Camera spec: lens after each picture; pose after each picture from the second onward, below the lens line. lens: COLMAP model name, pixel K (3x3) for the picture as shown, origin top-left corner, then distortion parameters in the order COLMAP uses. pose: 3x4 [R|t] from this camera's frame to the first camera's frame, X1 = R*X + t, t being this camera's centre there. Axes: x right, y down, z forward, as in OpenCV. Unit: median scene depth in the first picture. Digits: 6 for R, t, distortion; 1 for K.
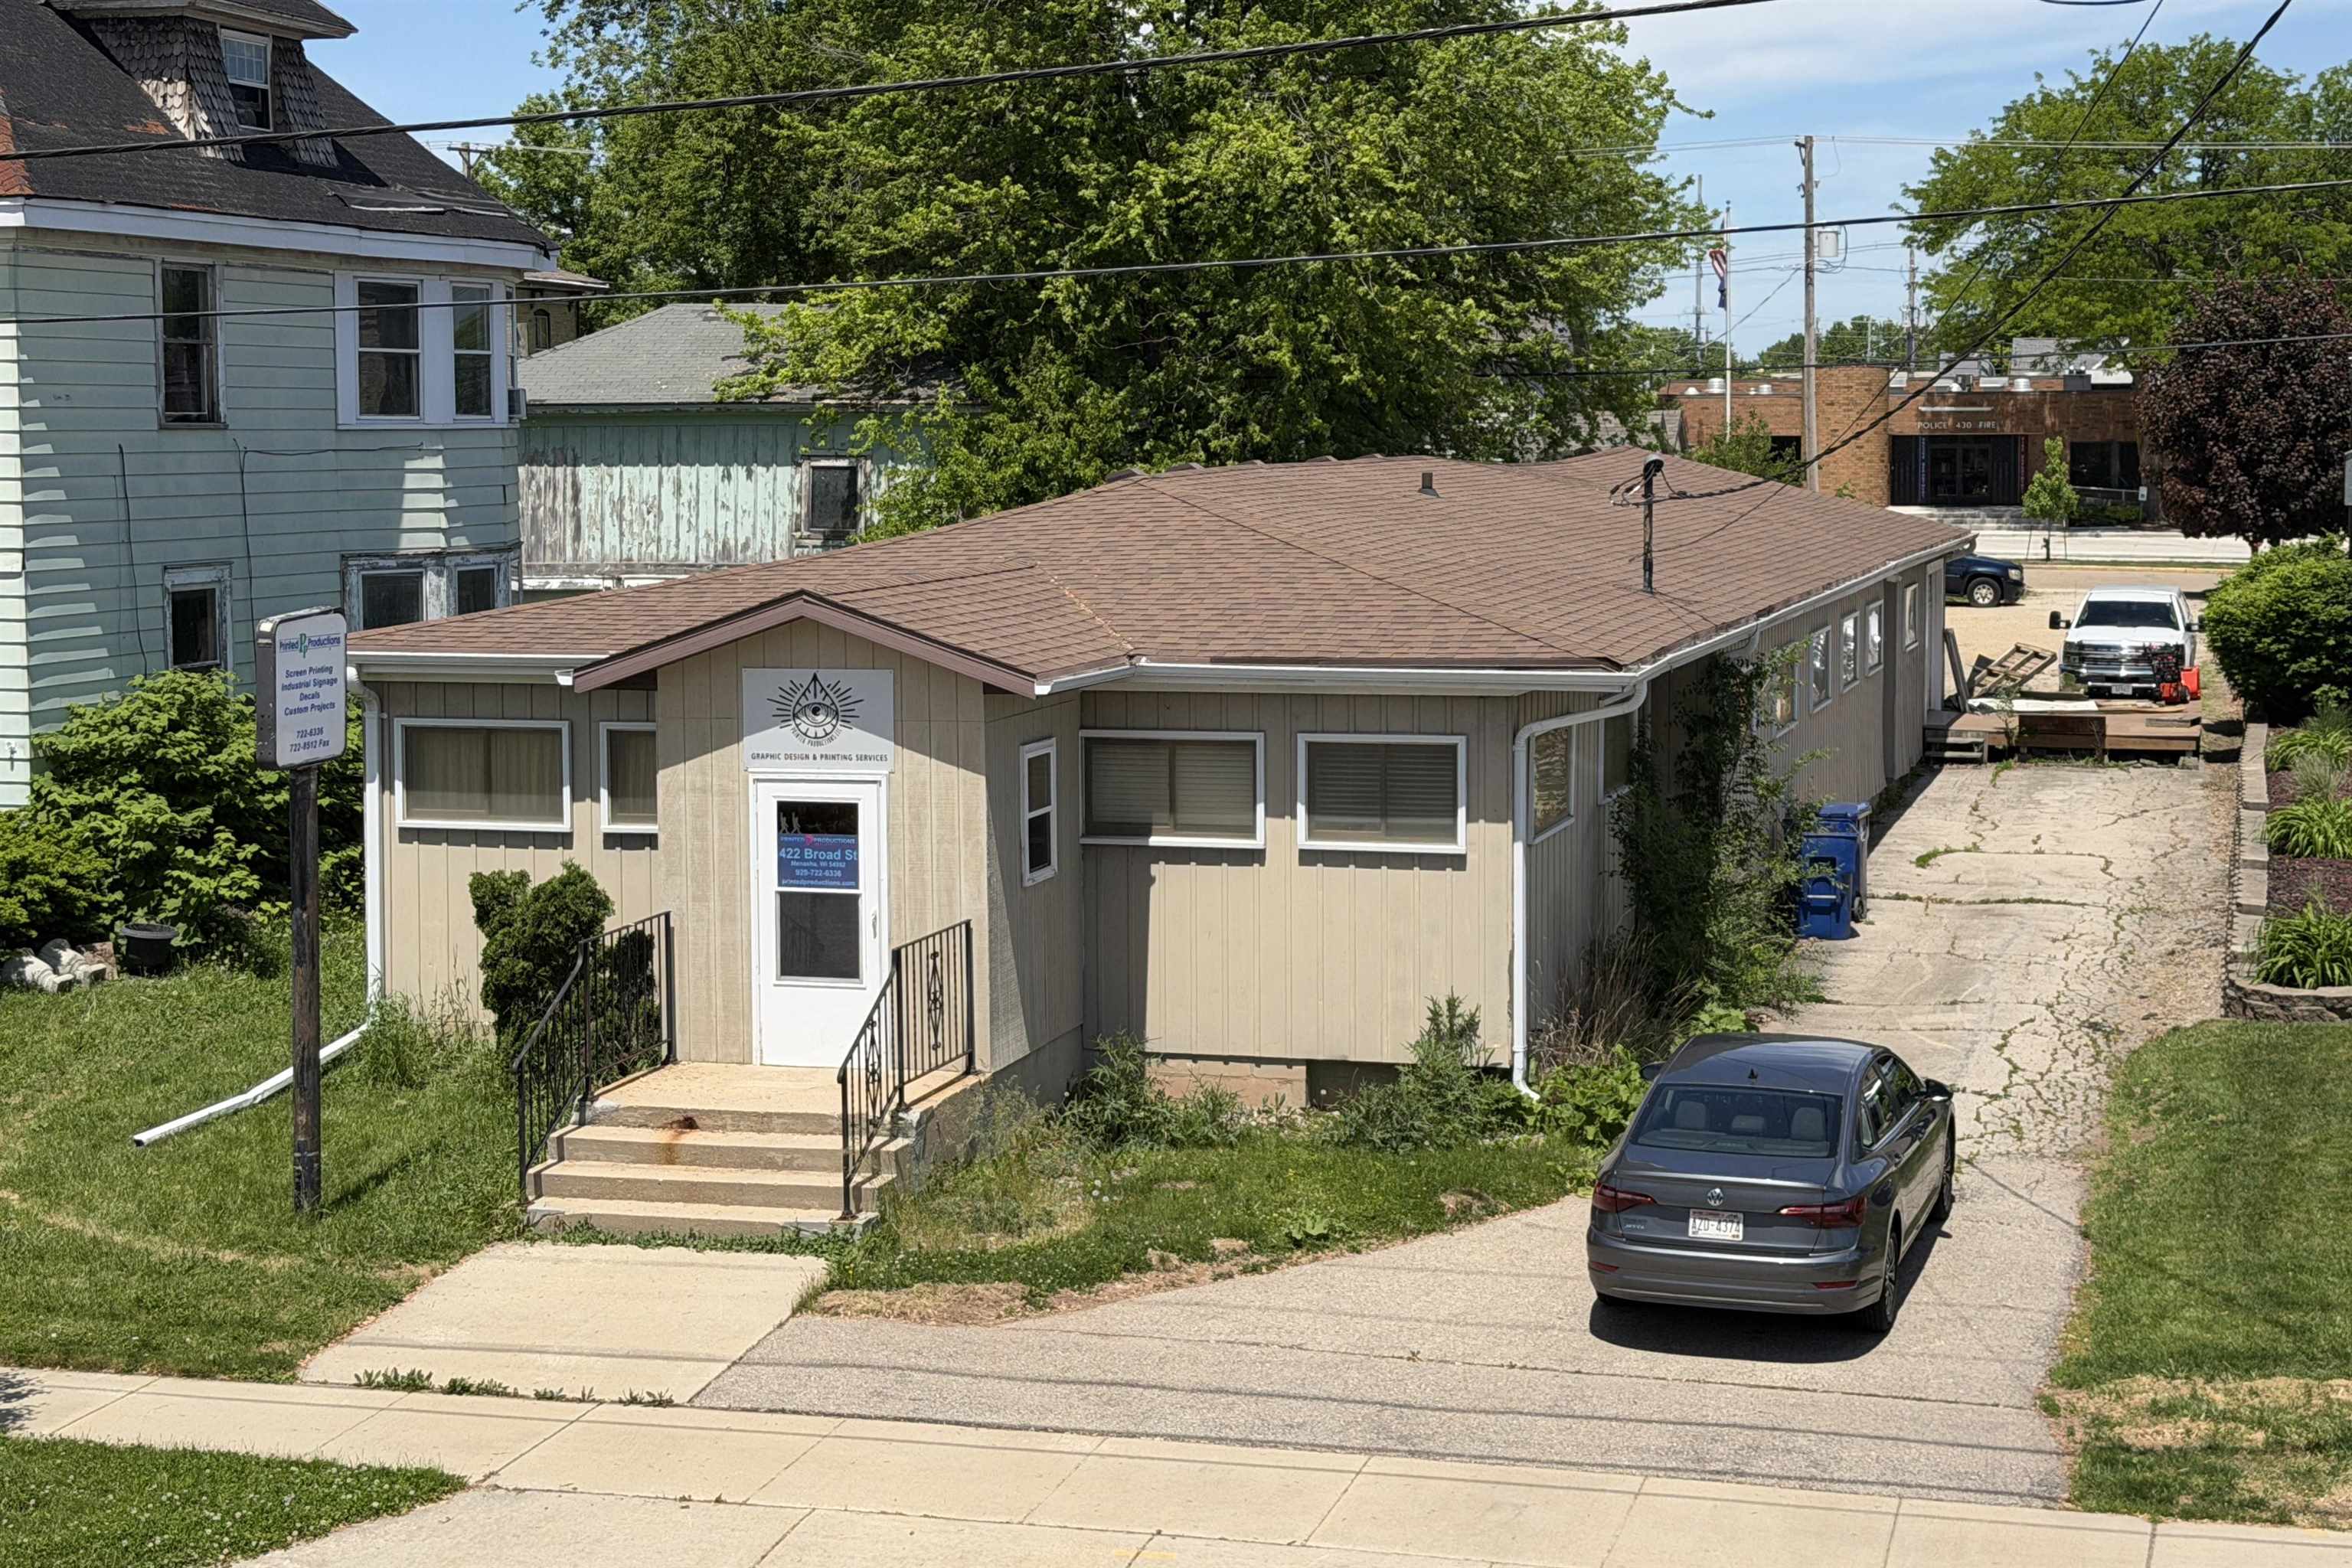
lens RADIAL K [[3843.8, 0, 1270.3], [0, 3843.8, 668.7], [0, 0, 1]] dist [0.168693, -0.162652]
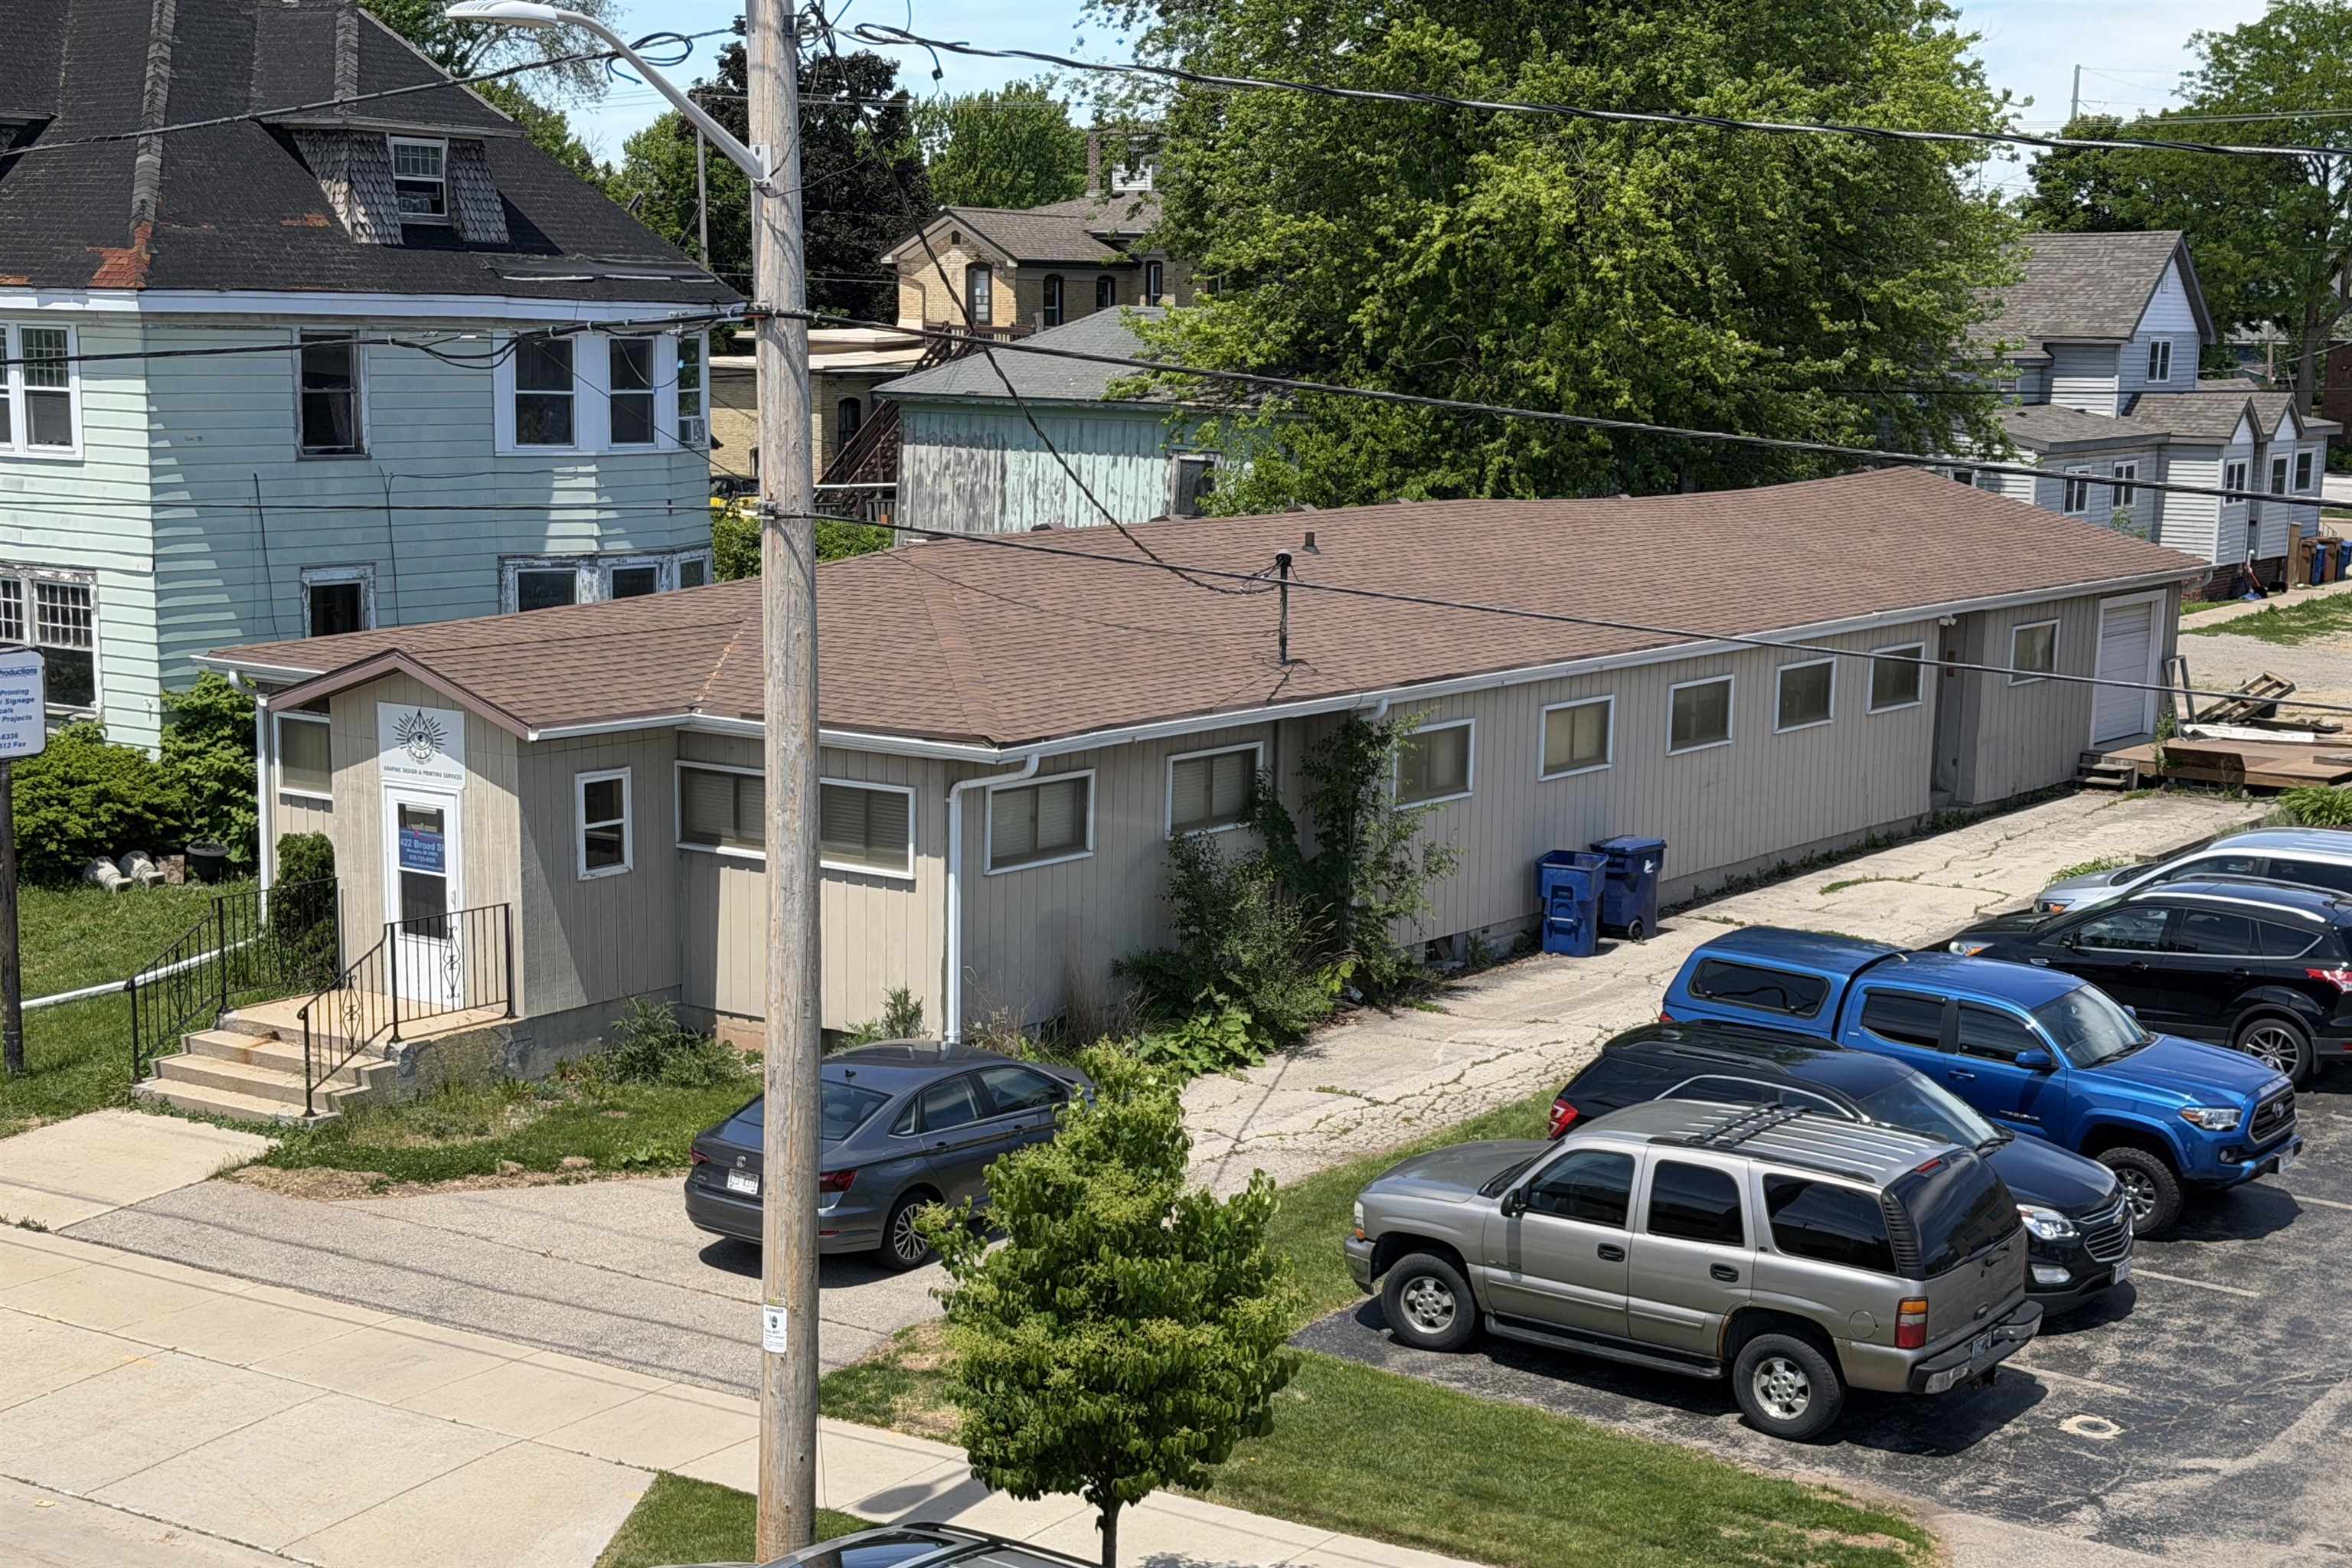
lens RADIAL K [[3797.5, 0, 1233.2], [0, 3797.5, 993.6], [0, 0, 1]] dist [0.166020, -0.140405]
pose [[0.942606, 0.085215, -0.322852, 0.528483], [-0.046494, 0.990964, 0.125813, -0.073556], [0.330655, -0.103581, 0.938050, -0.144328]]
